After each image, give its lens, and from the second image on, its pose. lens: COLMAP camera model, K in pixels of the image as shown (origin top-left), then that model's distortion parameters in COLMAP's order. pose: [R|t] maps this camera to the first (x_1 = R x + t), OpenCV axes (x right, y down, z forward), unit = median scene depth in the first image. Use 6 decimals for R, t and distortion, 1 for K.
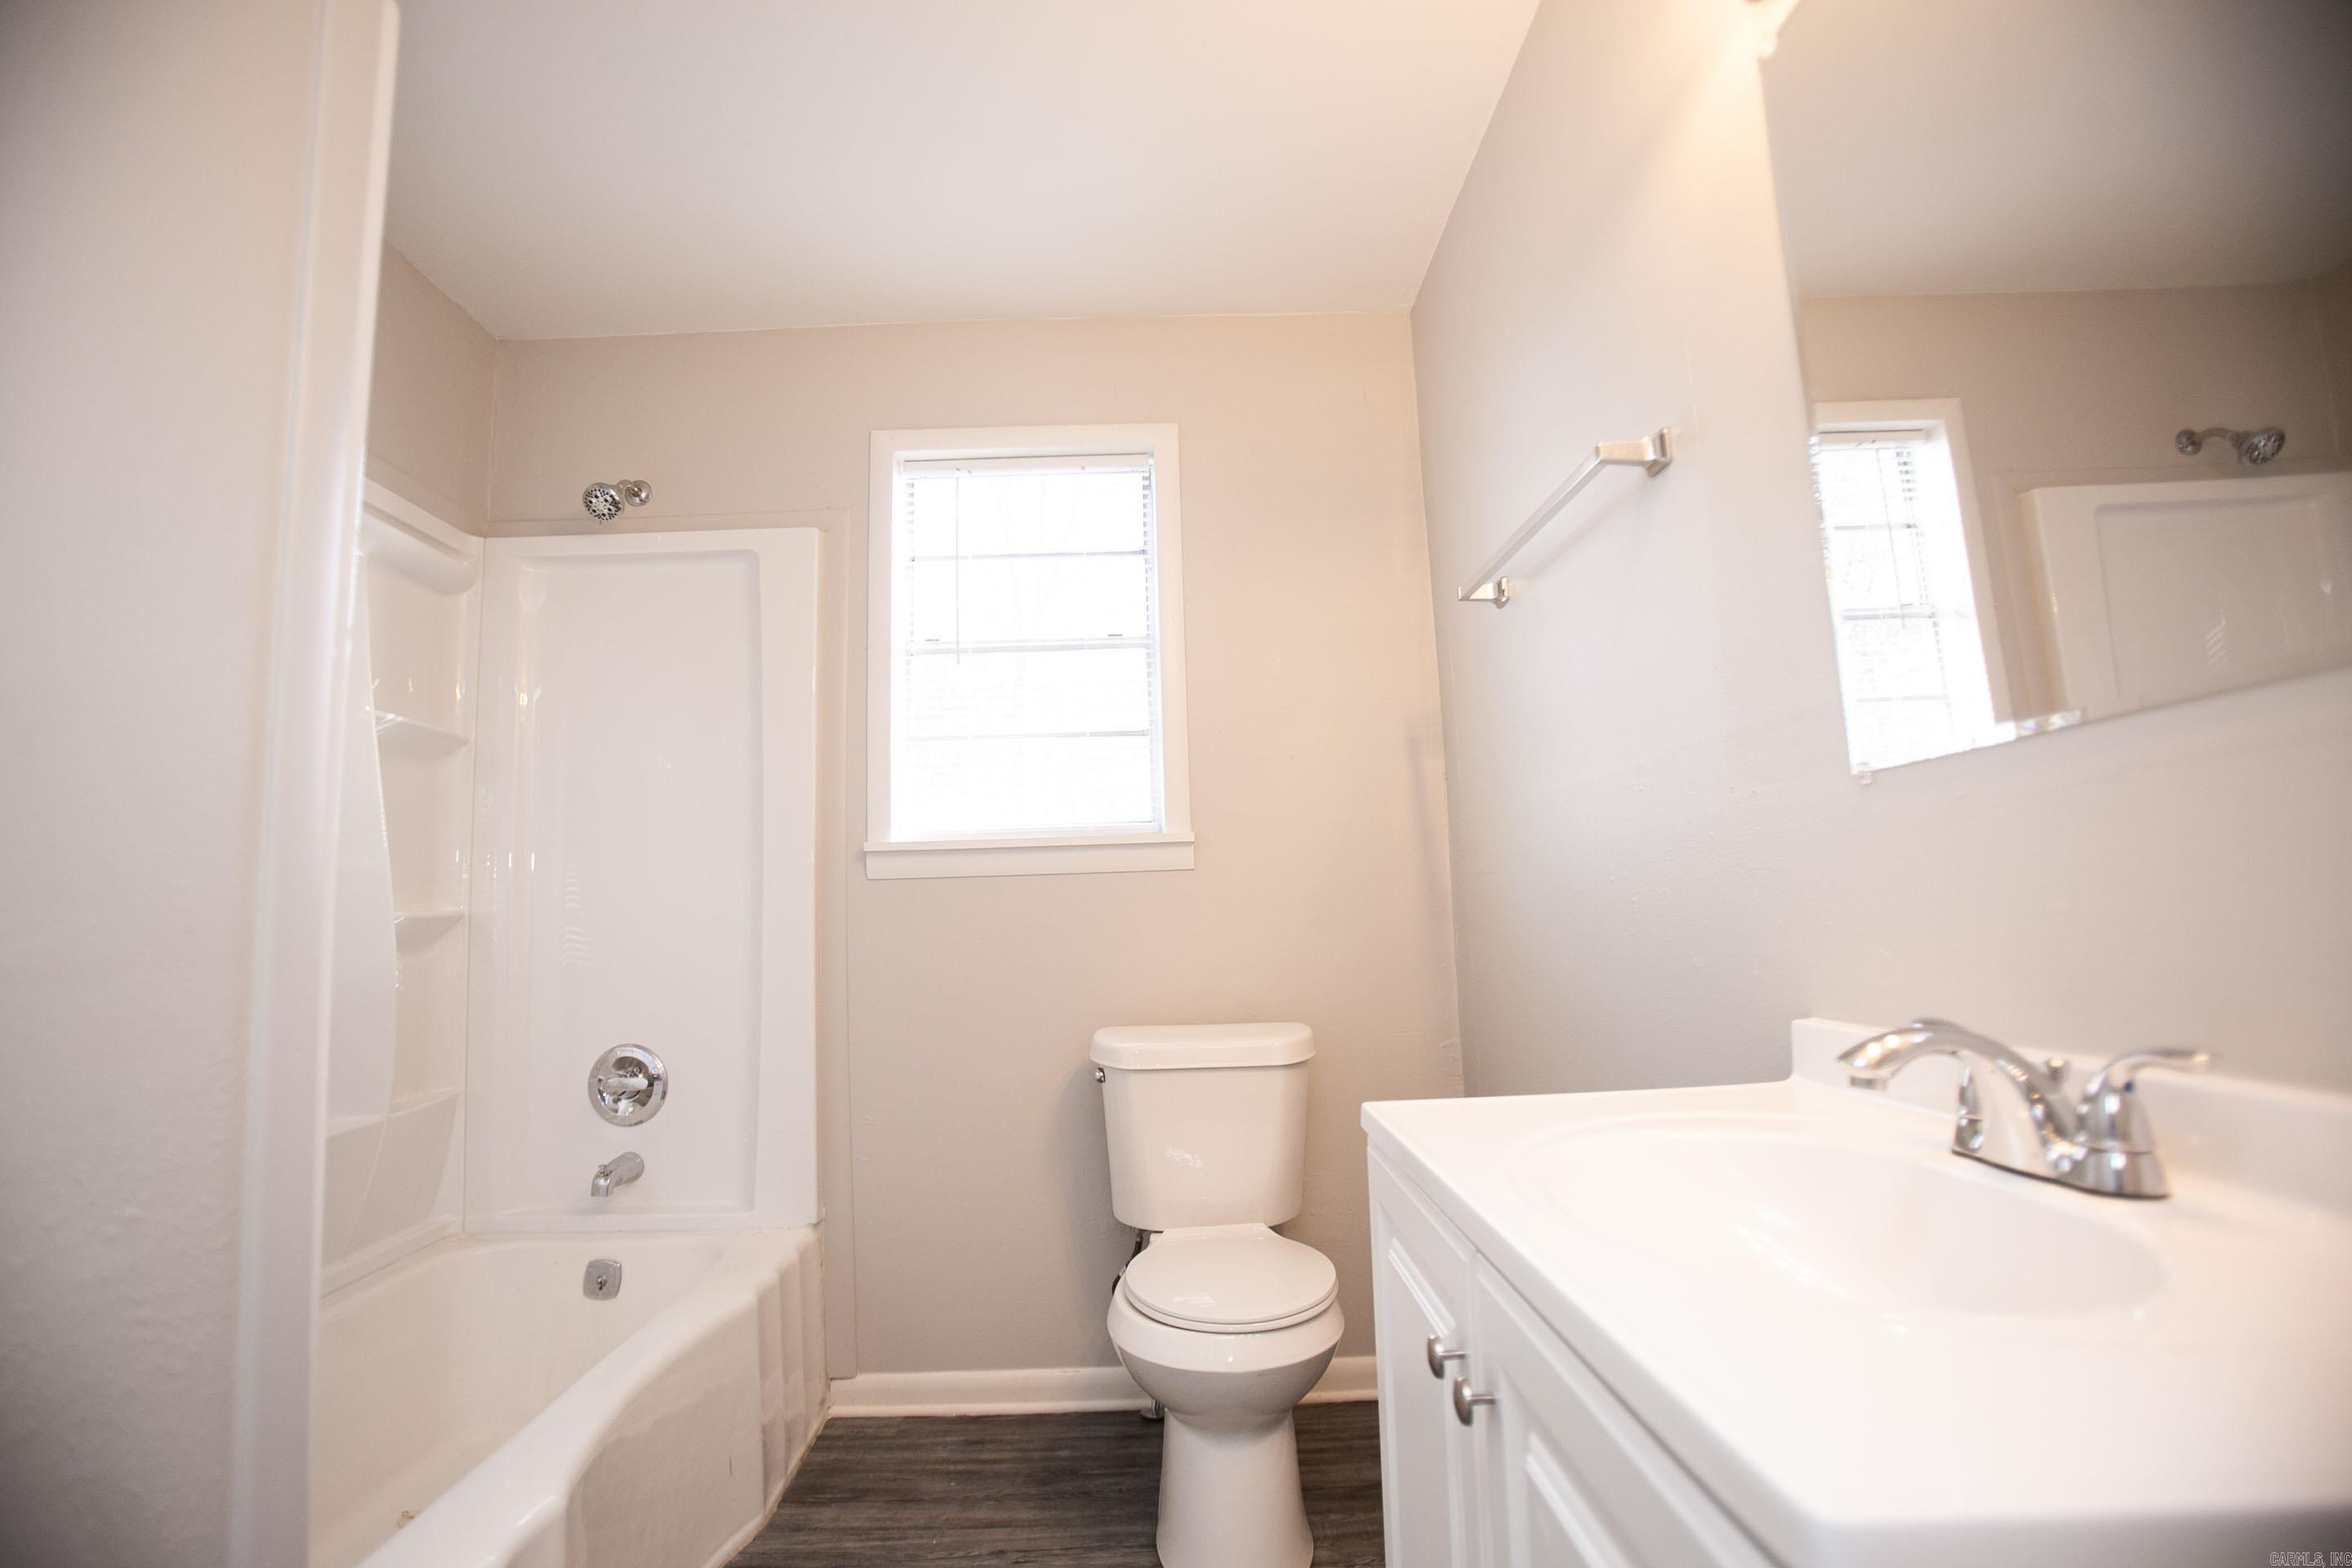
lens RADIAL K [[1104.6, 0, 1160.0], [0, 1104.6, 784.6], [0, 0, 1]] dist [-0.062200, 0.021954]
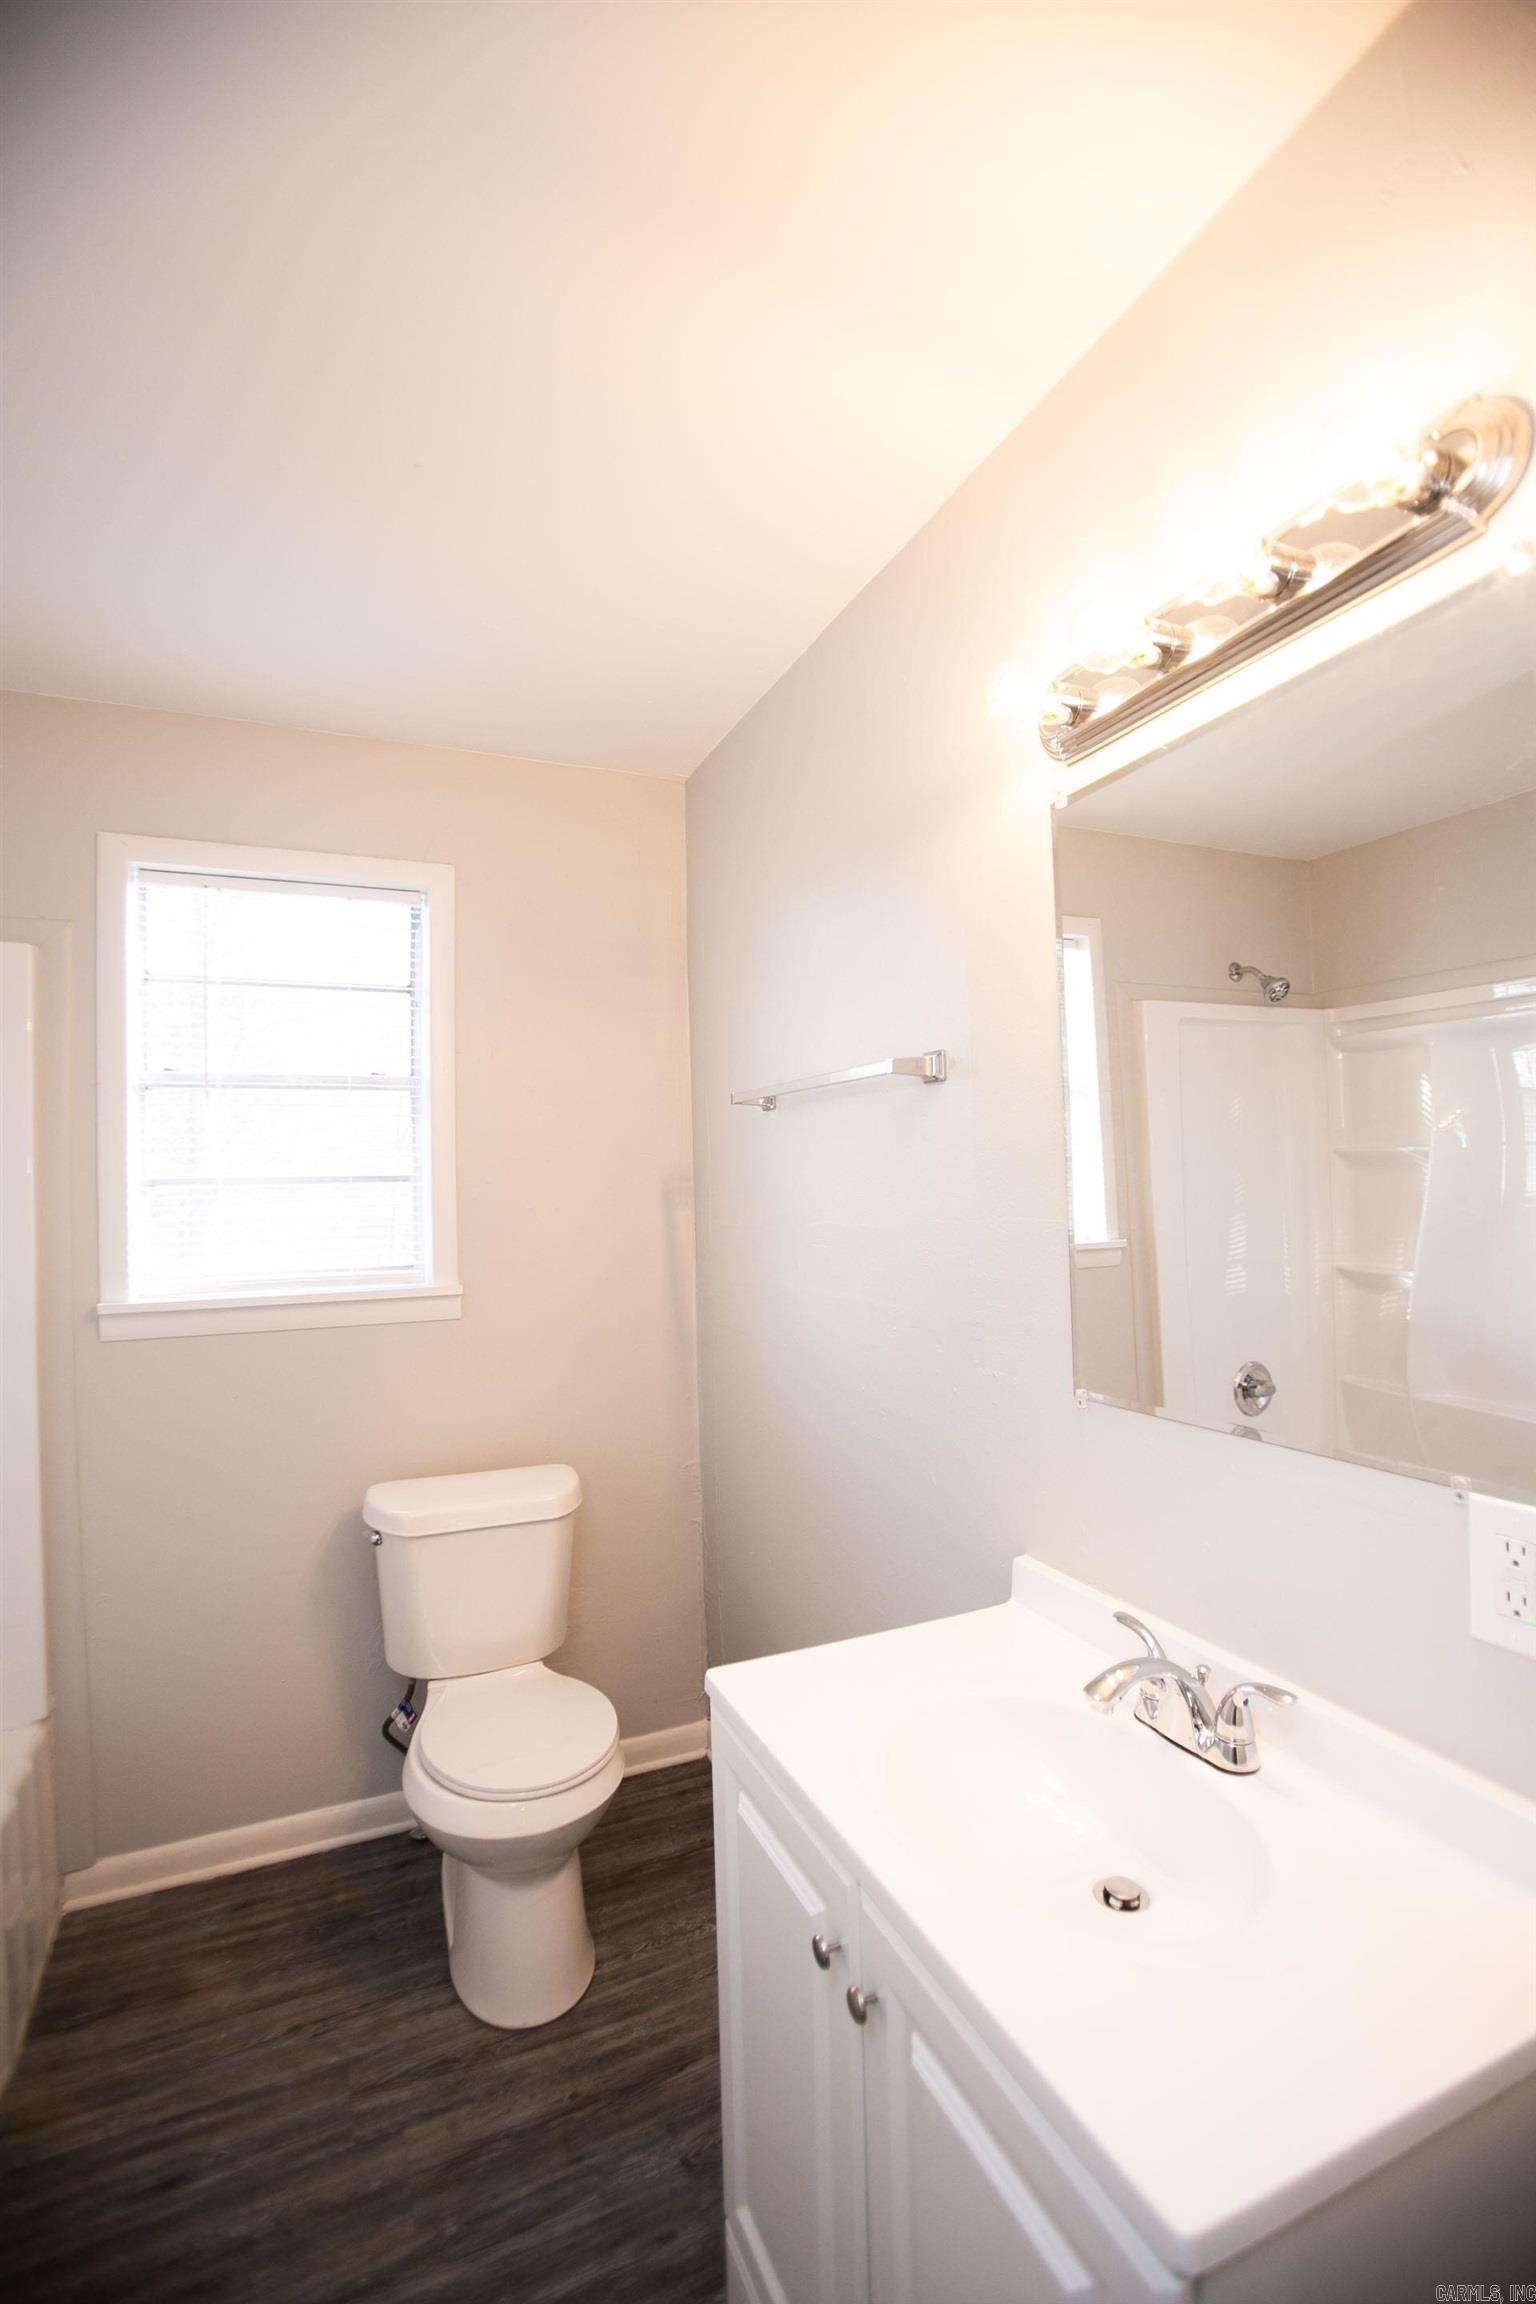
lens RADIAL K [[1082.1, 0, 780.9], [0, 1082.1, 1130.3], [0, 0, 1]] dist [-0.062200, 0.021954]
pose [[0.911033, 0.020105, 0.411843, -0.126828], [-0.056436, 0.995491, 0.076245, -0.212438], [-0.408453, -0.092705, 0.908059, -0.022286]]
